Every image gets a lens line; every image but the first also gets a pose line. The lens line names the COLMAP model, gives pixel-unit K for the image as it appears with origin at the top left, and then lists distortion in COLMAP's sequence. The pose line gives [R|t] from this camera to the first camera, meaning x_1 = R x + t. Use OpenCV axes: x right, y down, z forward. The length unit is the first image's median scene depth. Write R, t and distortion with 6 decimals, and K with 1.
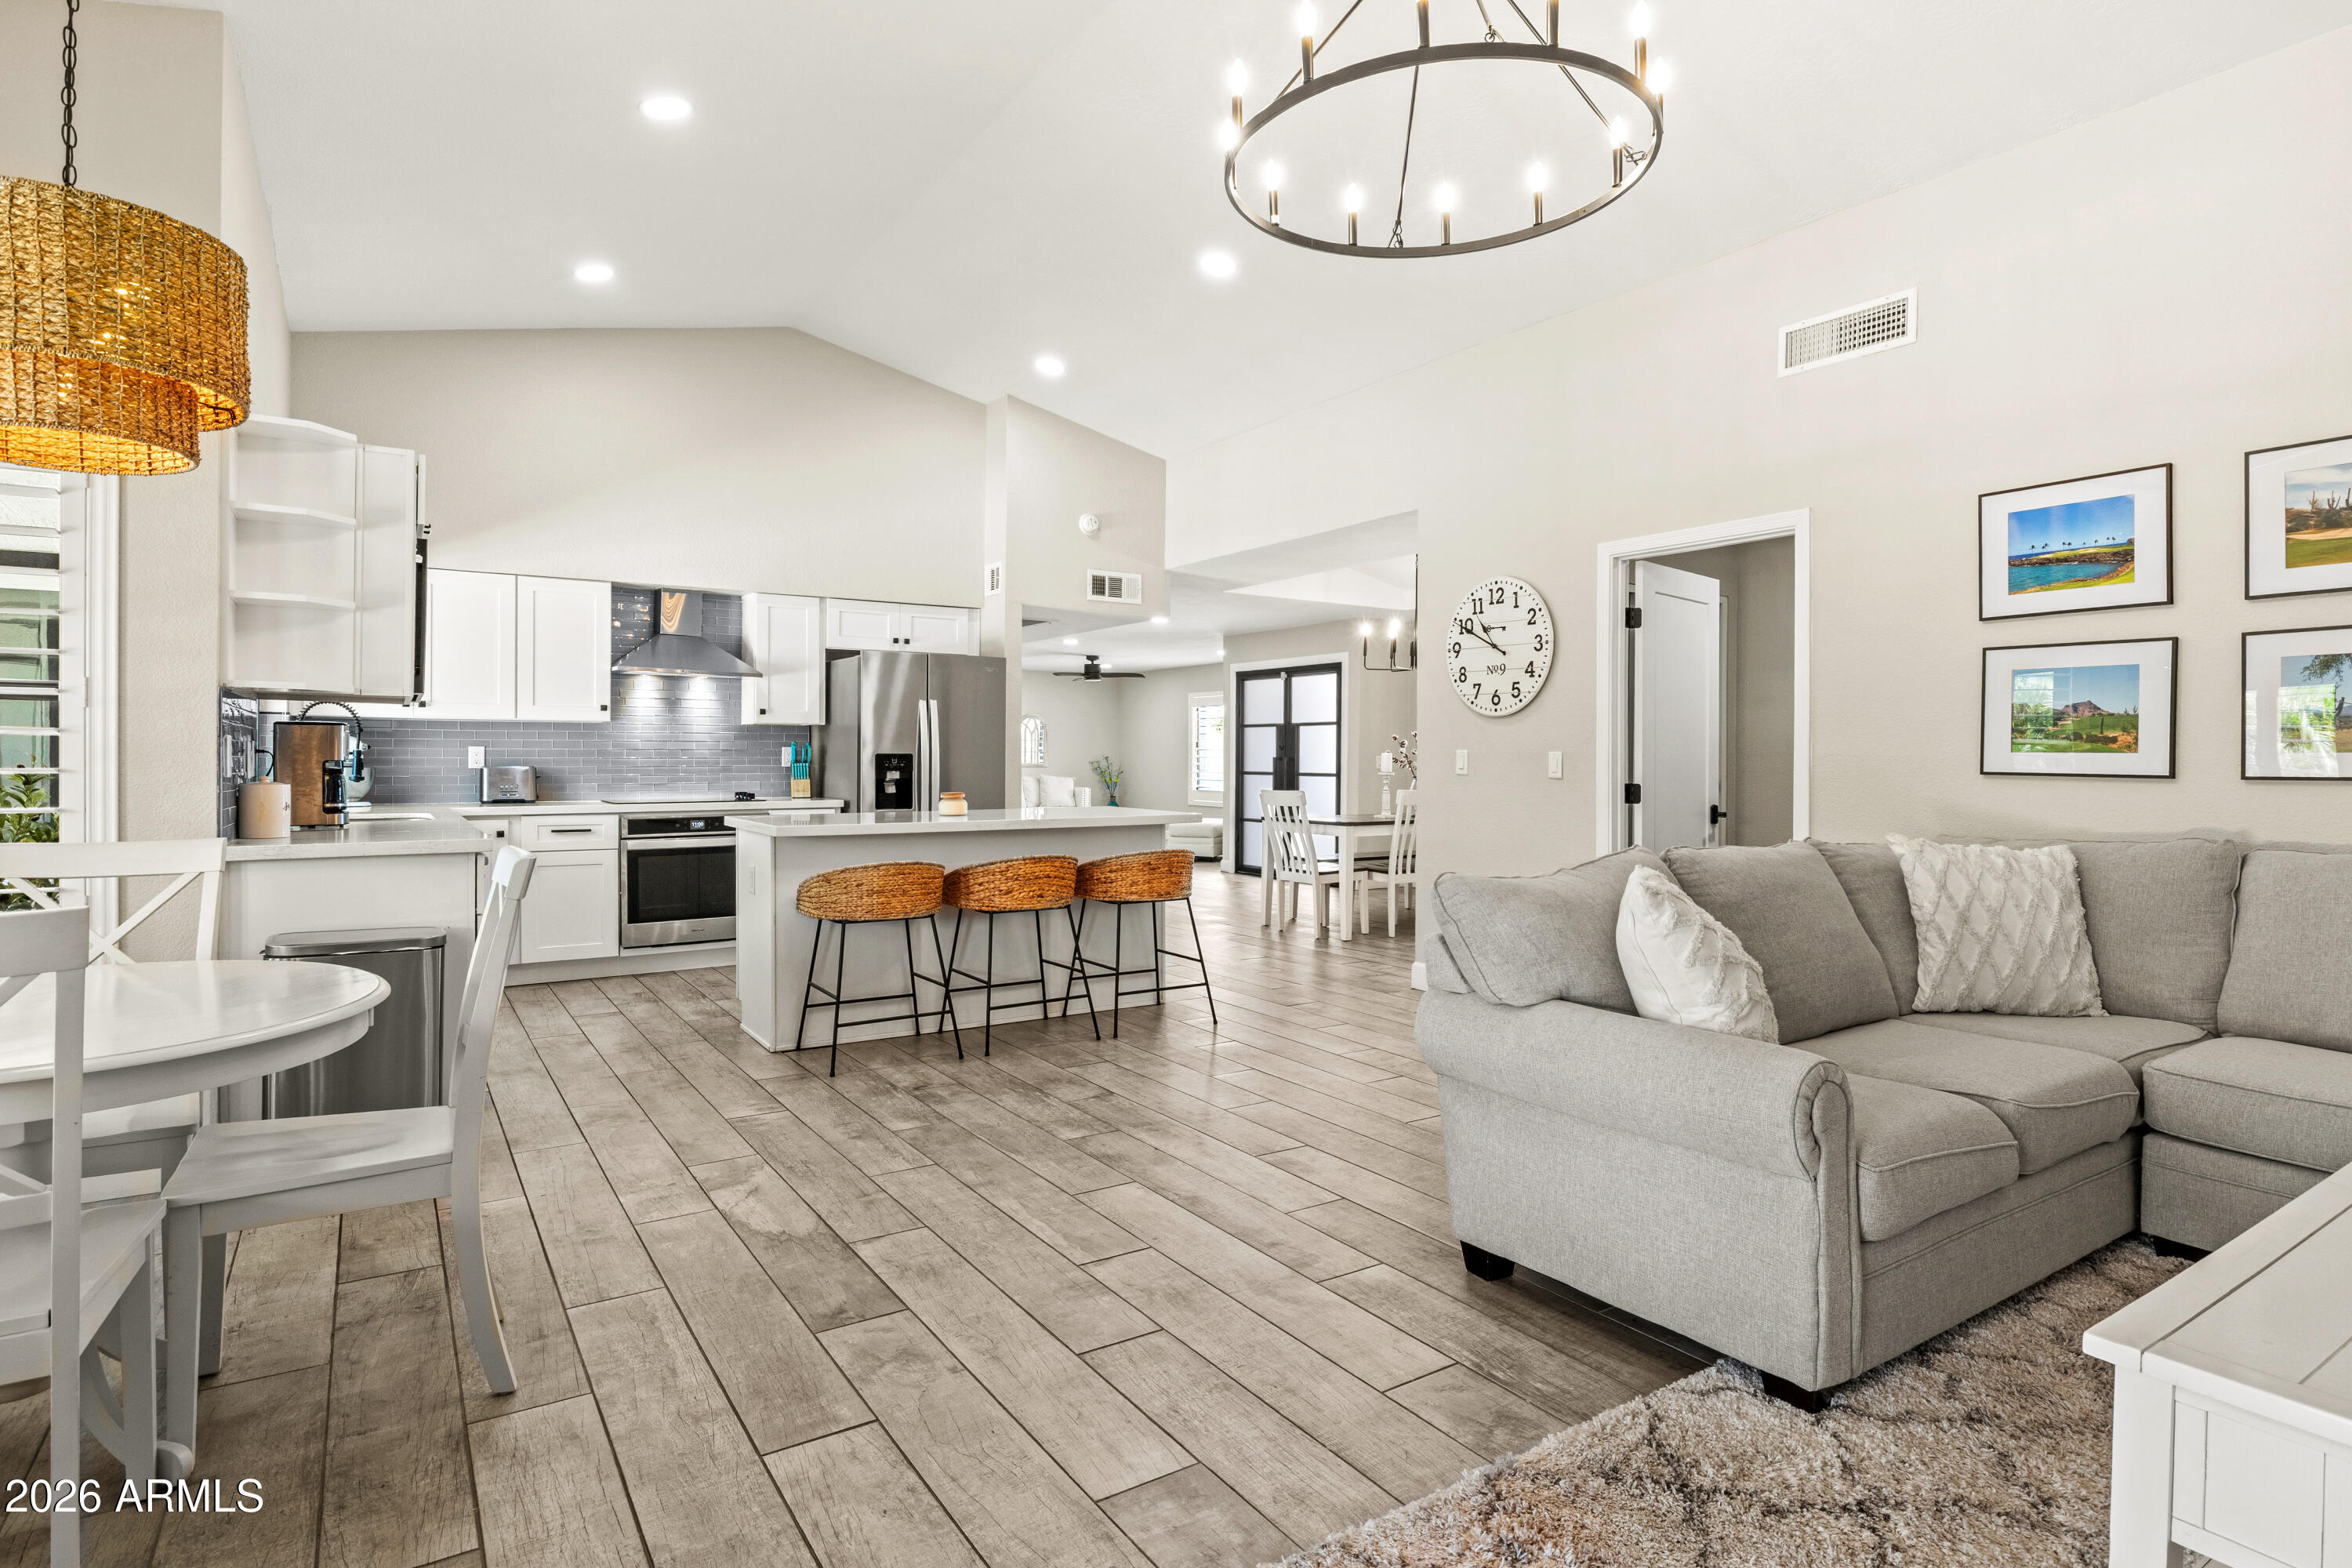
lens RADIAL K [[1210.1, 0, 1180.6], [0, 1210.1, 763.6], [0, 0, 1]] dist [-0.013842, 0.000147]
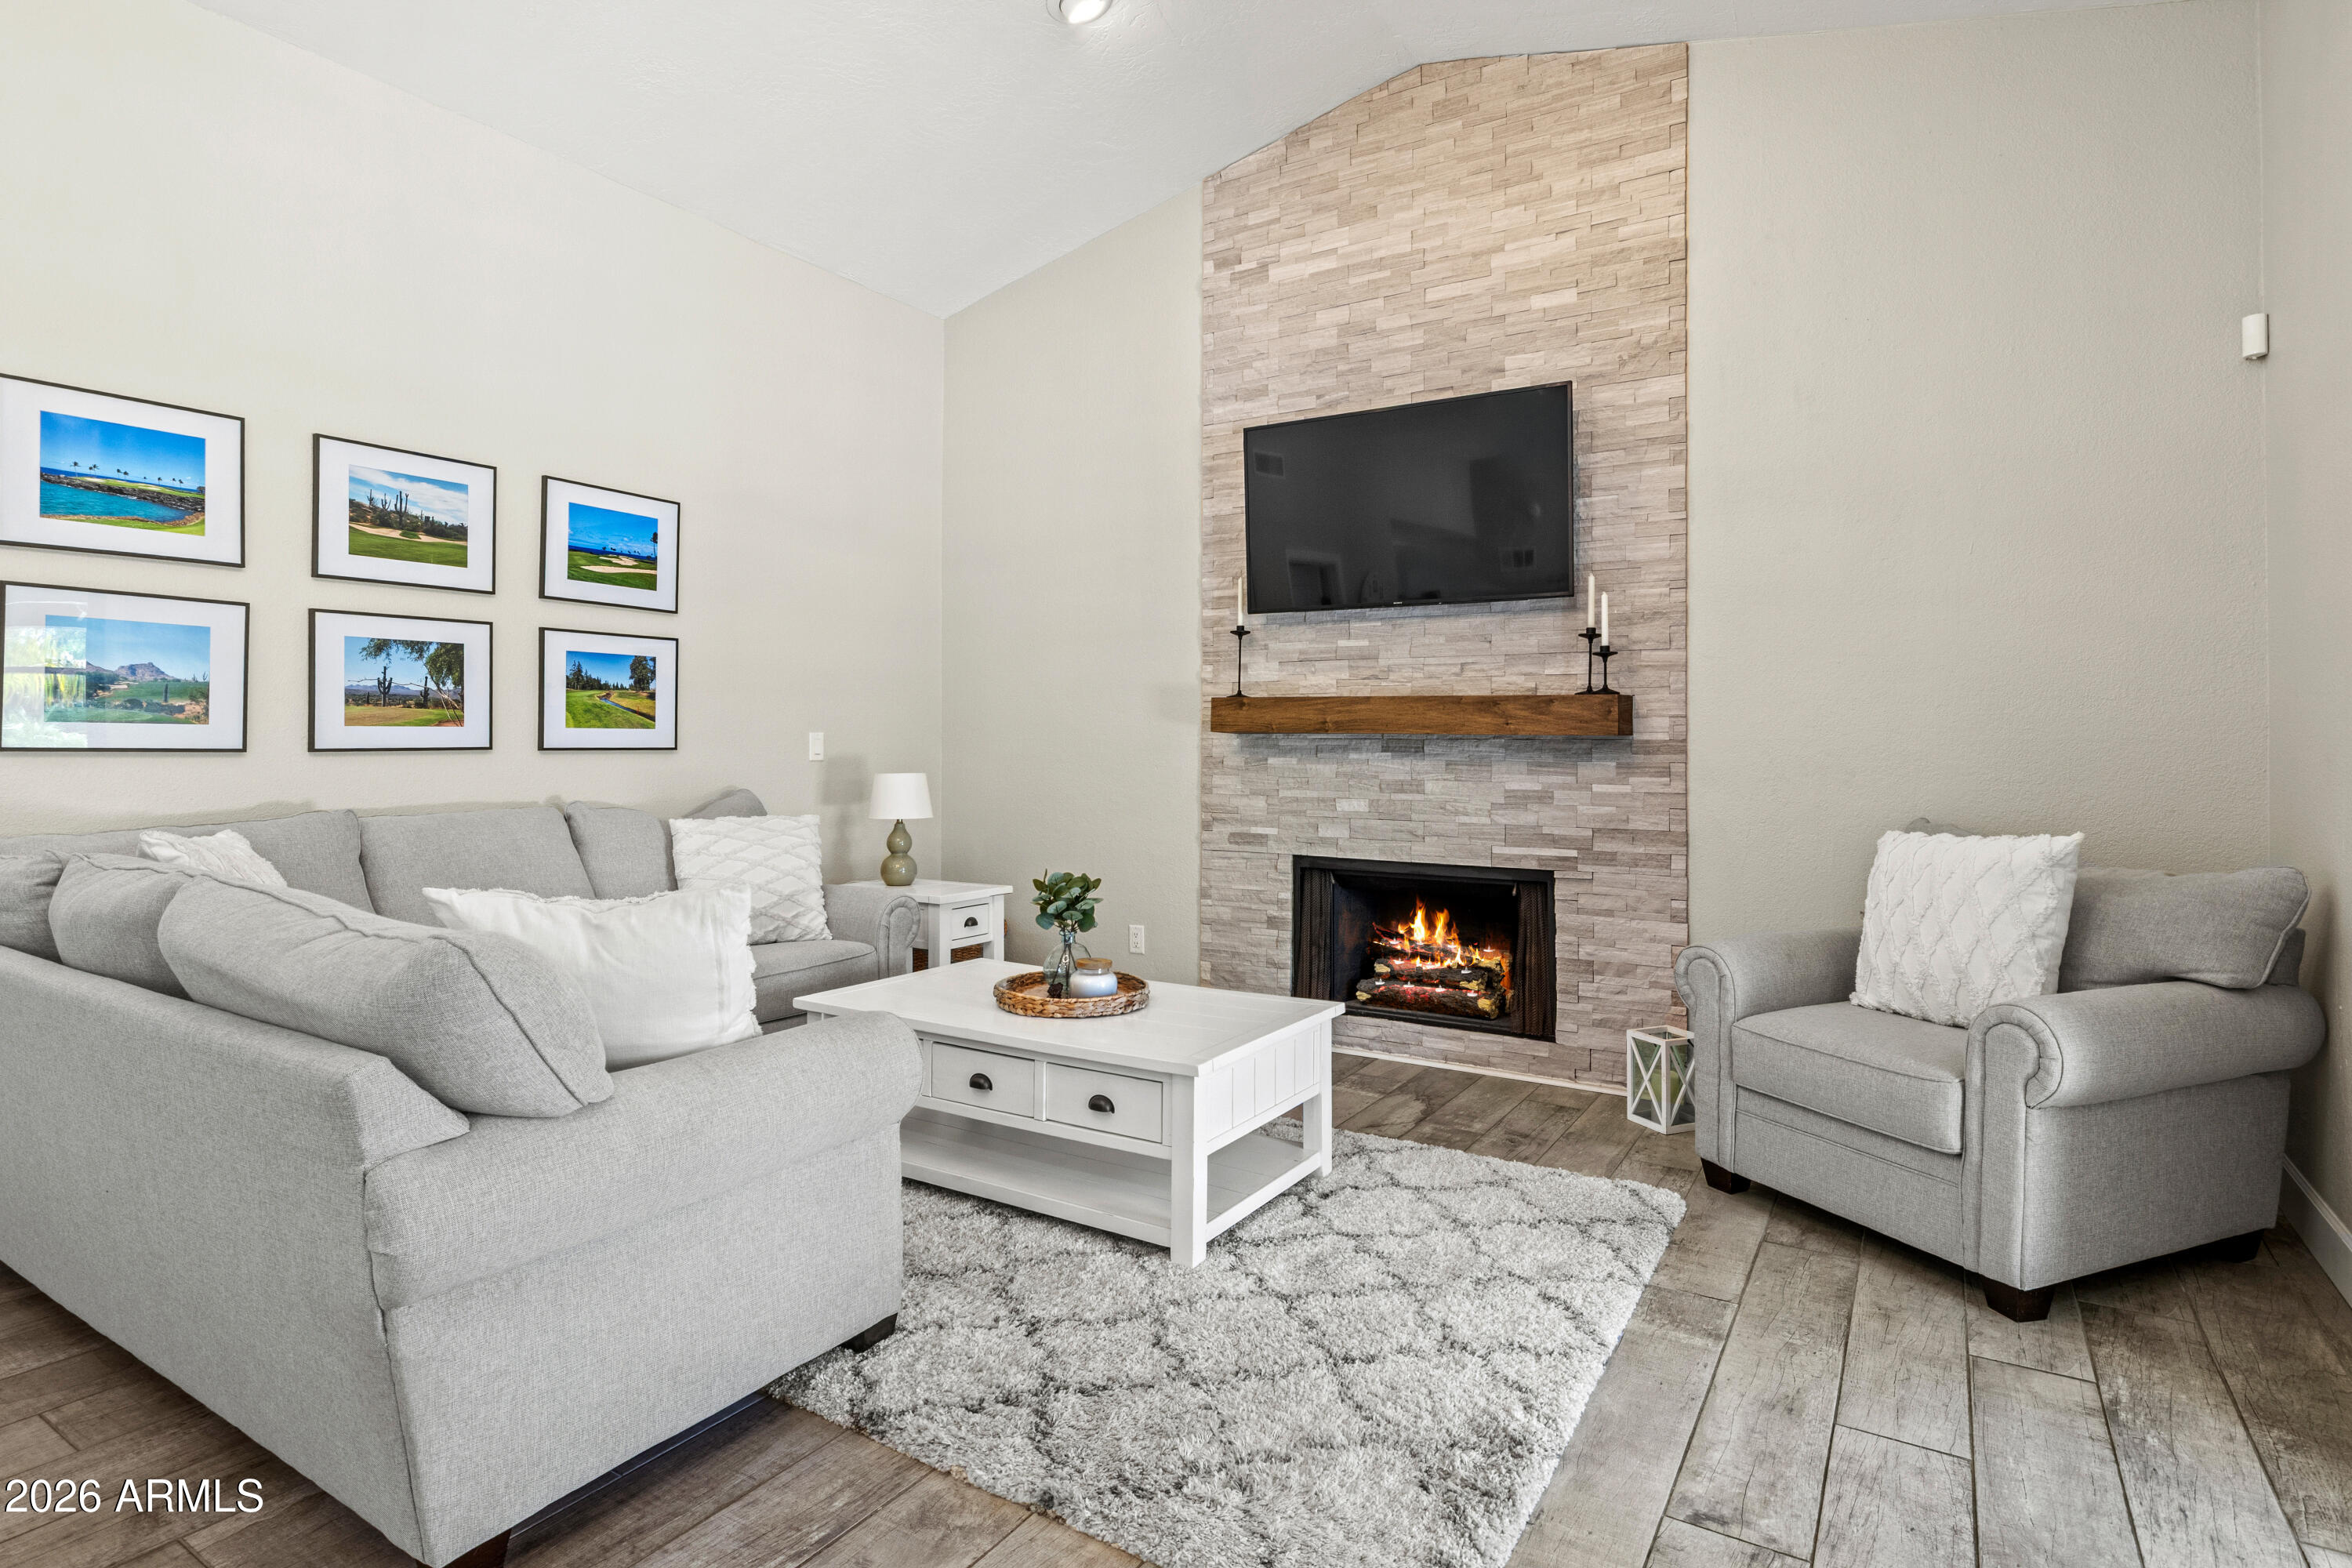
lens RADIAL K [[1207.0, 0, 1182.2], [0, 1207.0, 736.1], [0, 0, 1]] dist [-0.006220, -0.000559]
pose [[-0.414587, -0.005459, 0.909993, -0.177461], [-0.004969, 0.999981, 0.003735, -0.003773], [-0.909996, -0.002973, -0.414606, 0.368564]]
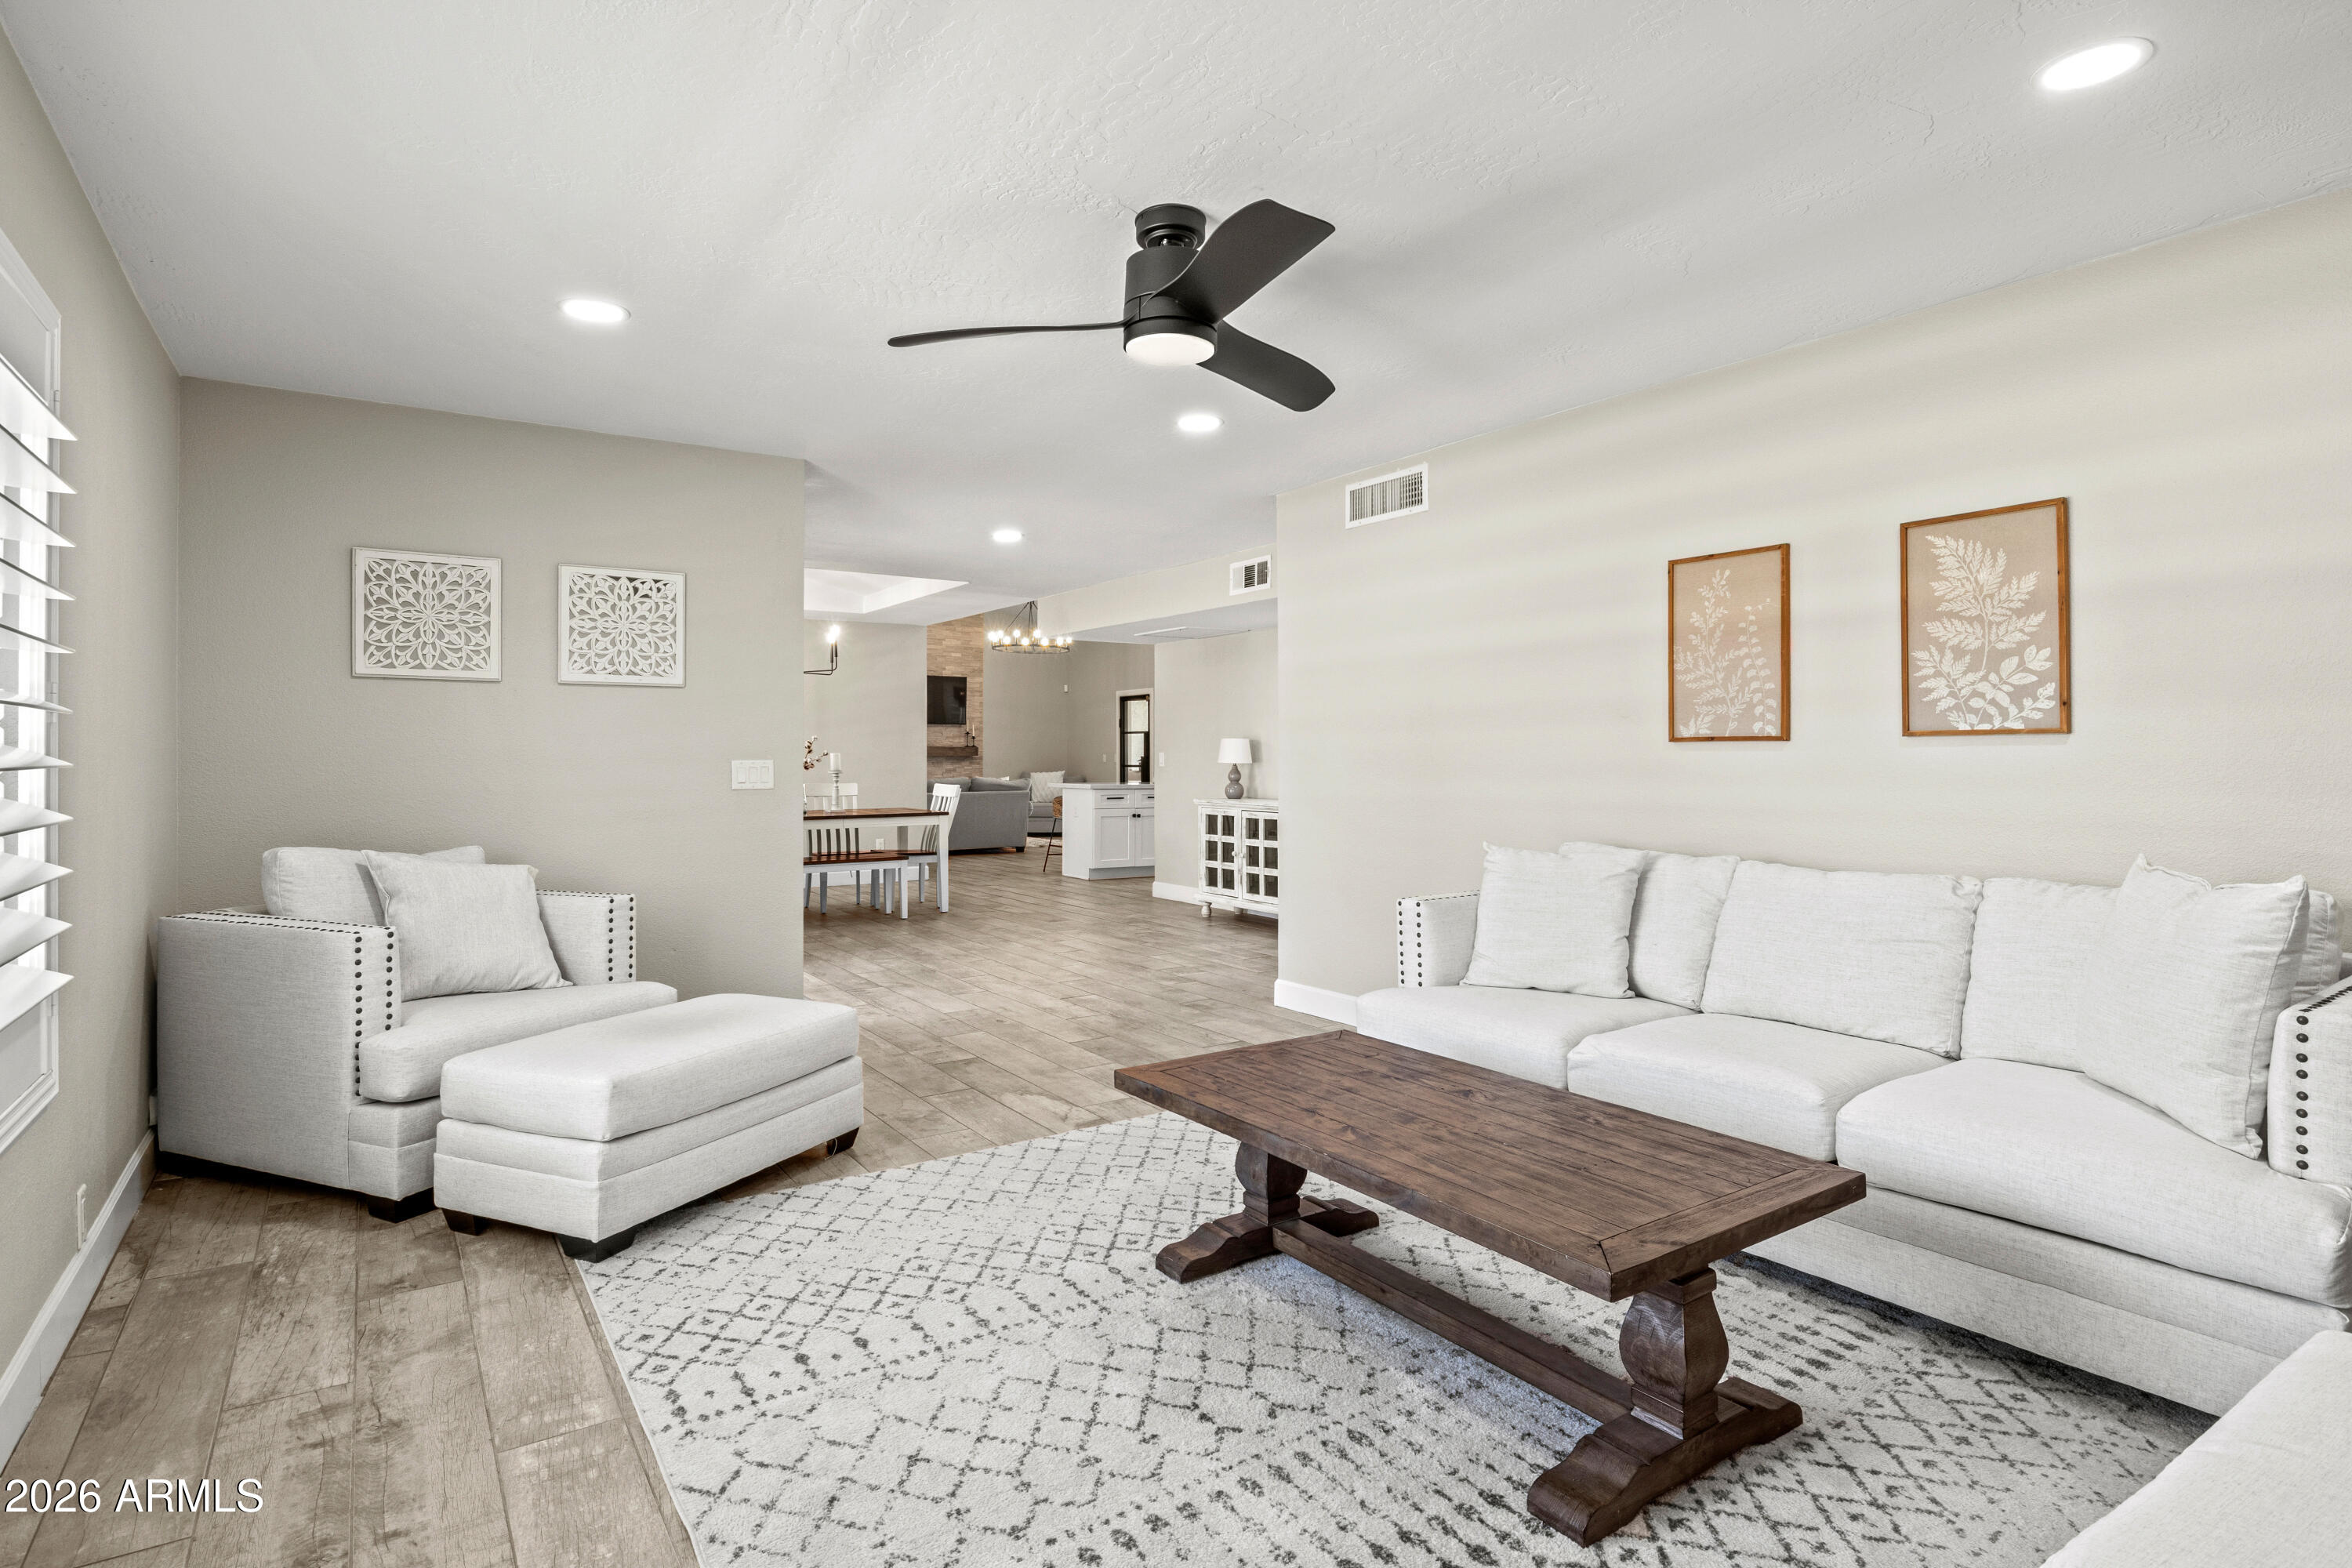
lens RADIAL K [[1194.8, 0, 1215.2], [0, 1194.8, 753.2], [0, 0, 1]] dist [-0.010482, -0.000365]
pose [[-0.999467, -0.005009, -0.032252, -0.182669], [-0.004926, 0.999984, -0.002633, -0.003864], [0.032265, -0.002473, -0.999476, 2.558486]]
